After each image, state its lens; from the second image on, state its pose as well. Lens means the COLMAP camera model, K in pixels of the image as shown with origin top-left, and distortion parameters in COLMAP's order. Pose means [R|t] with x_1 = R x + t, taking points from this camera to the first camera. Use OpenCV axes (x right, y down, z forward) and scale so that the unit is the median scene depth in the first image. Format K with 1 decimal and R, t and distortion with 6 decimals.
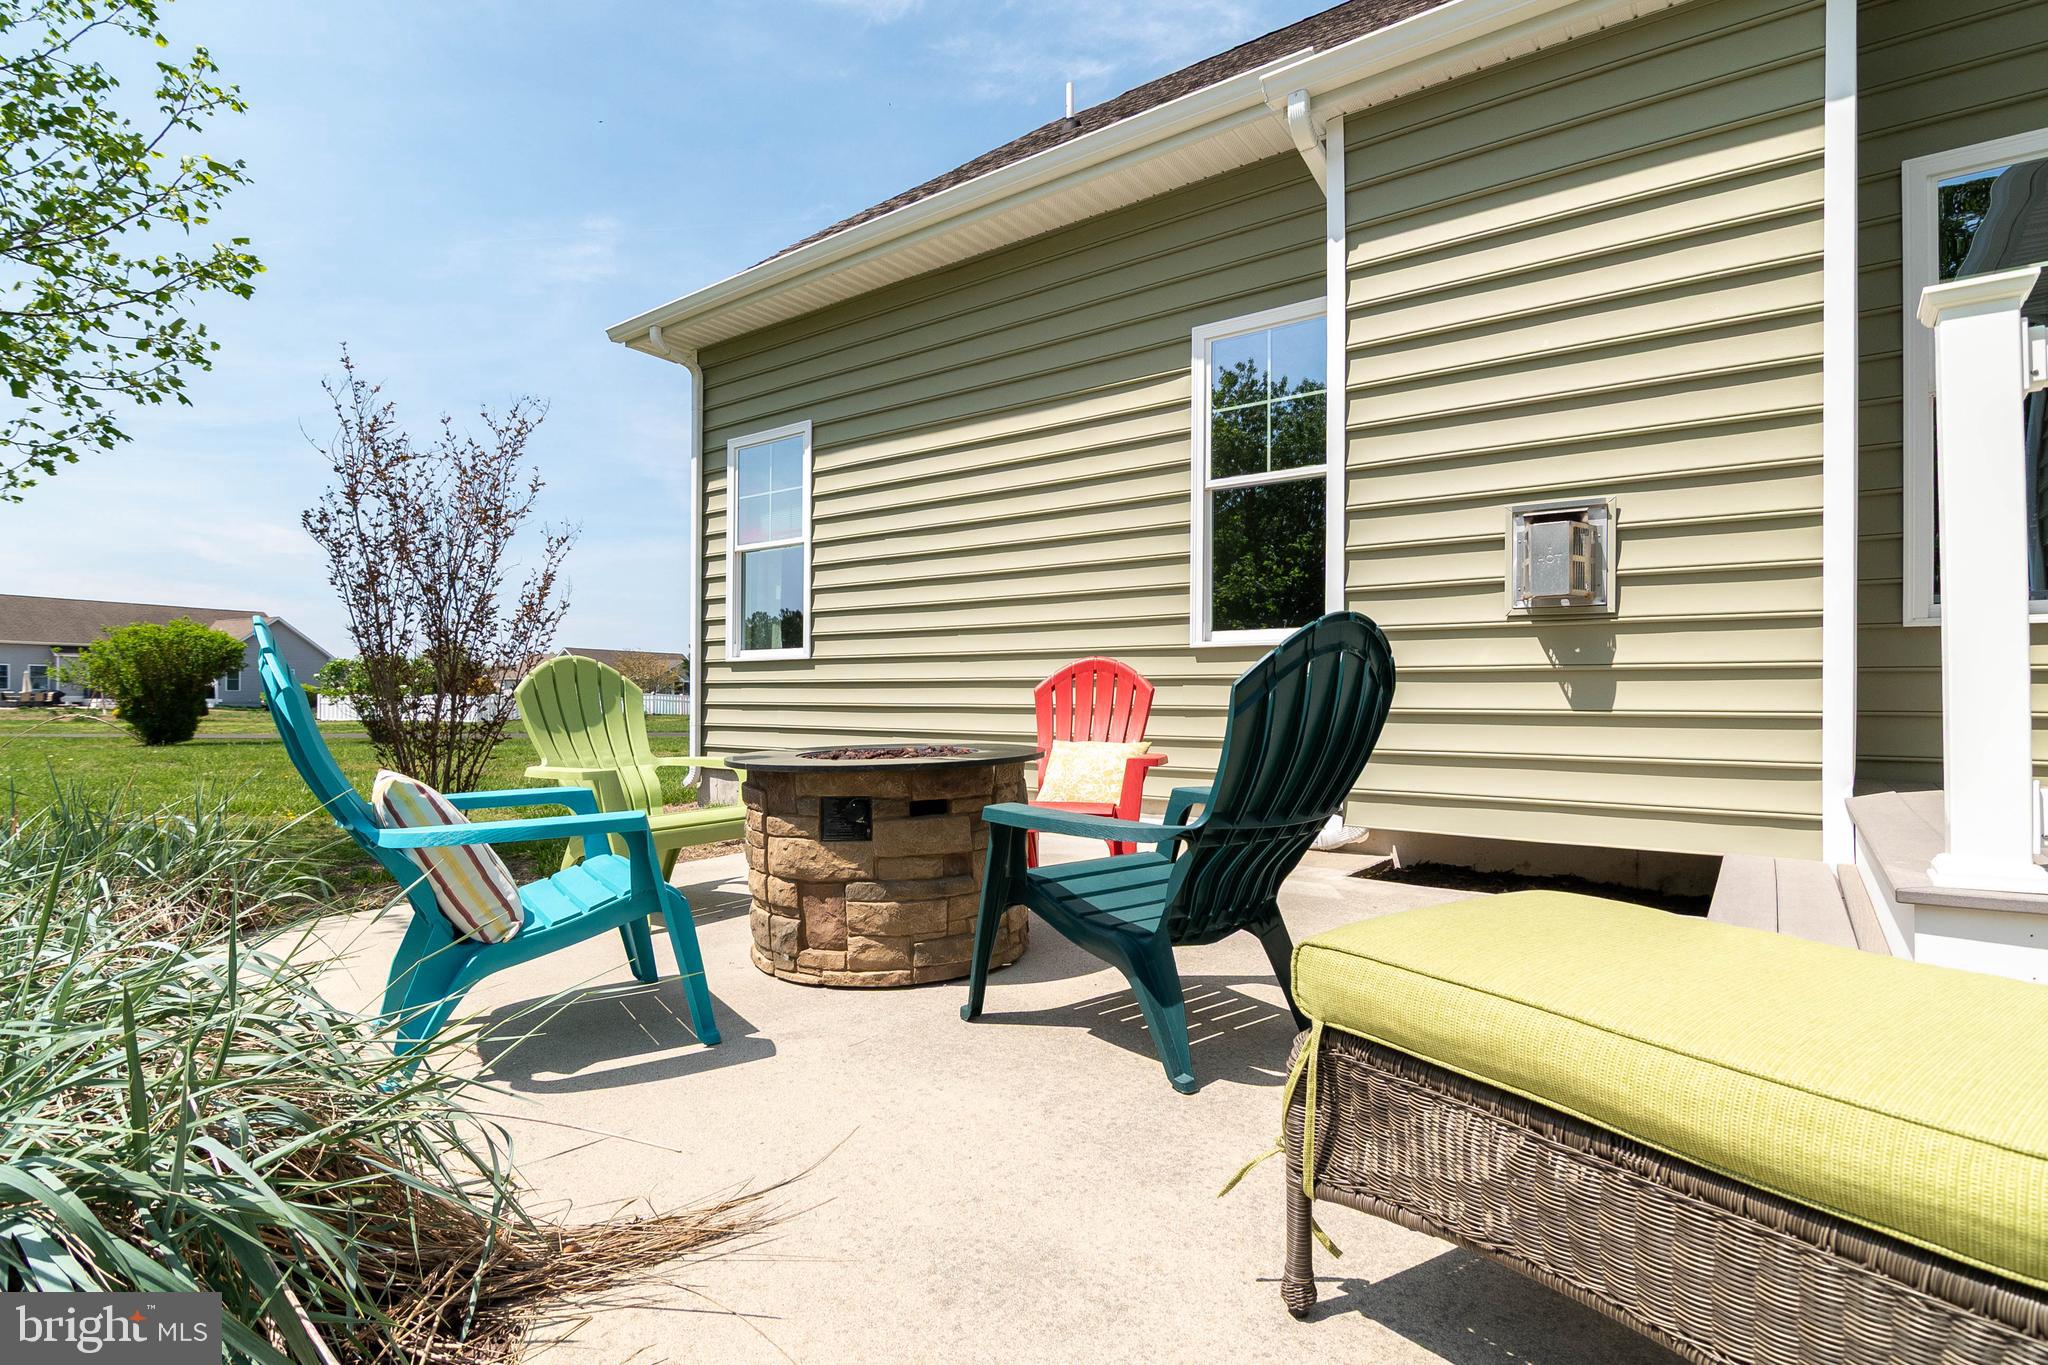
lens RADIAL K [[1059.9, 0, 1024.0], [0, 1059.9, 682.5], [0, 0, 1]] dist [0.031376, 0.000127]
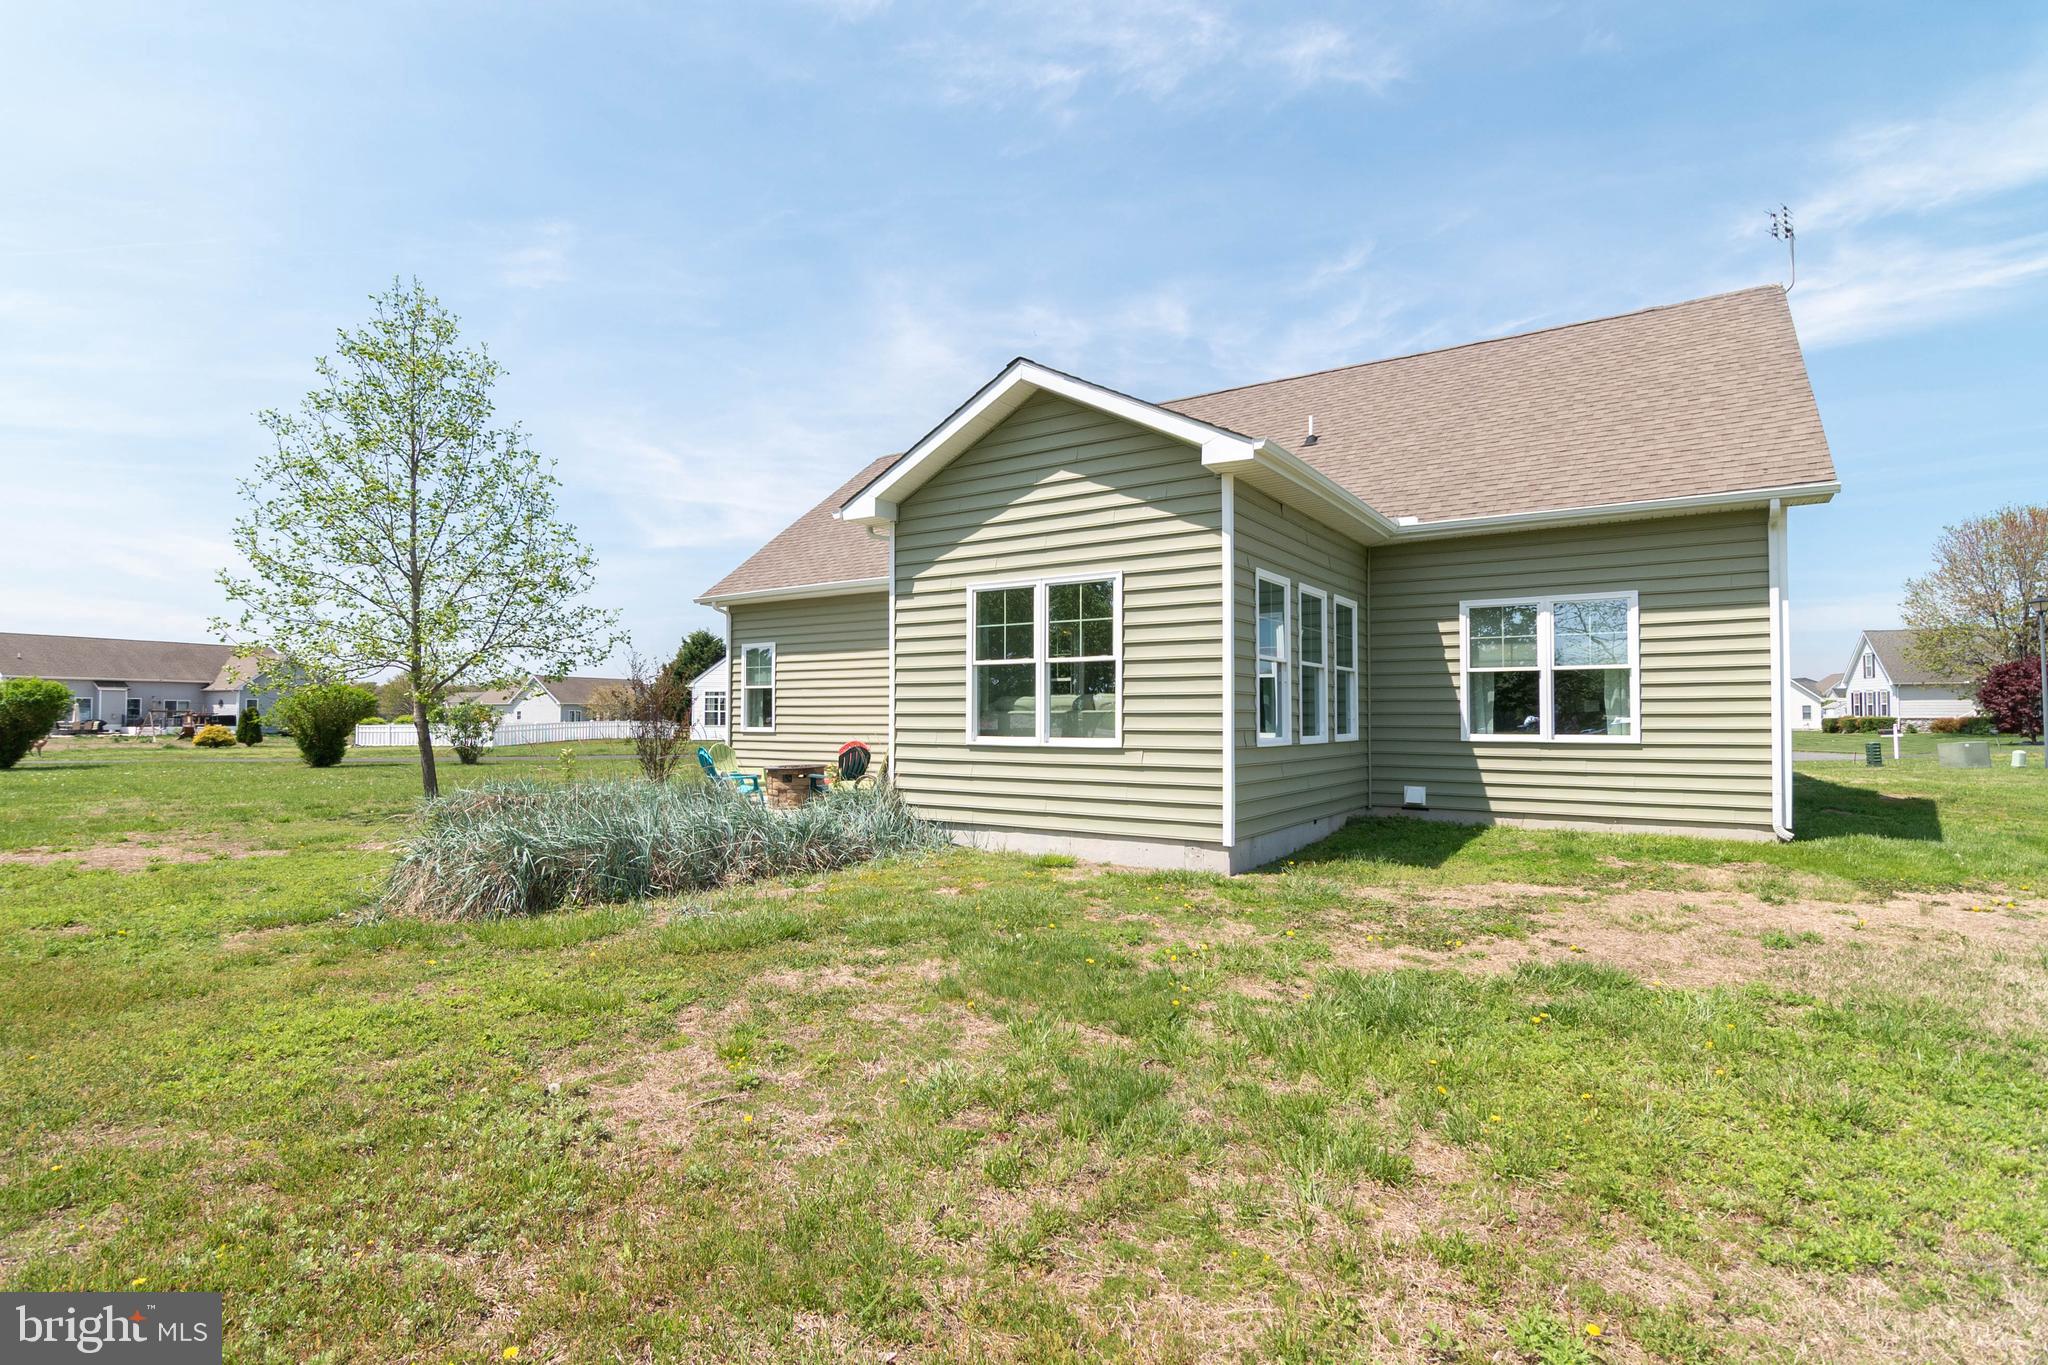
lens RADIAL K [[1059.9, 0, 1024.0], [0, 1059.9, 682.5], [0, 0, 1]] dist [0.031376, 0.000127]
pose [[0.998787, 0.003063, 0.049150, 0.270491], [-0.002069, 0.999793, -0.020260, -0.088773], [-0.049202, 0.020134, 0.998586, -1.572802]]
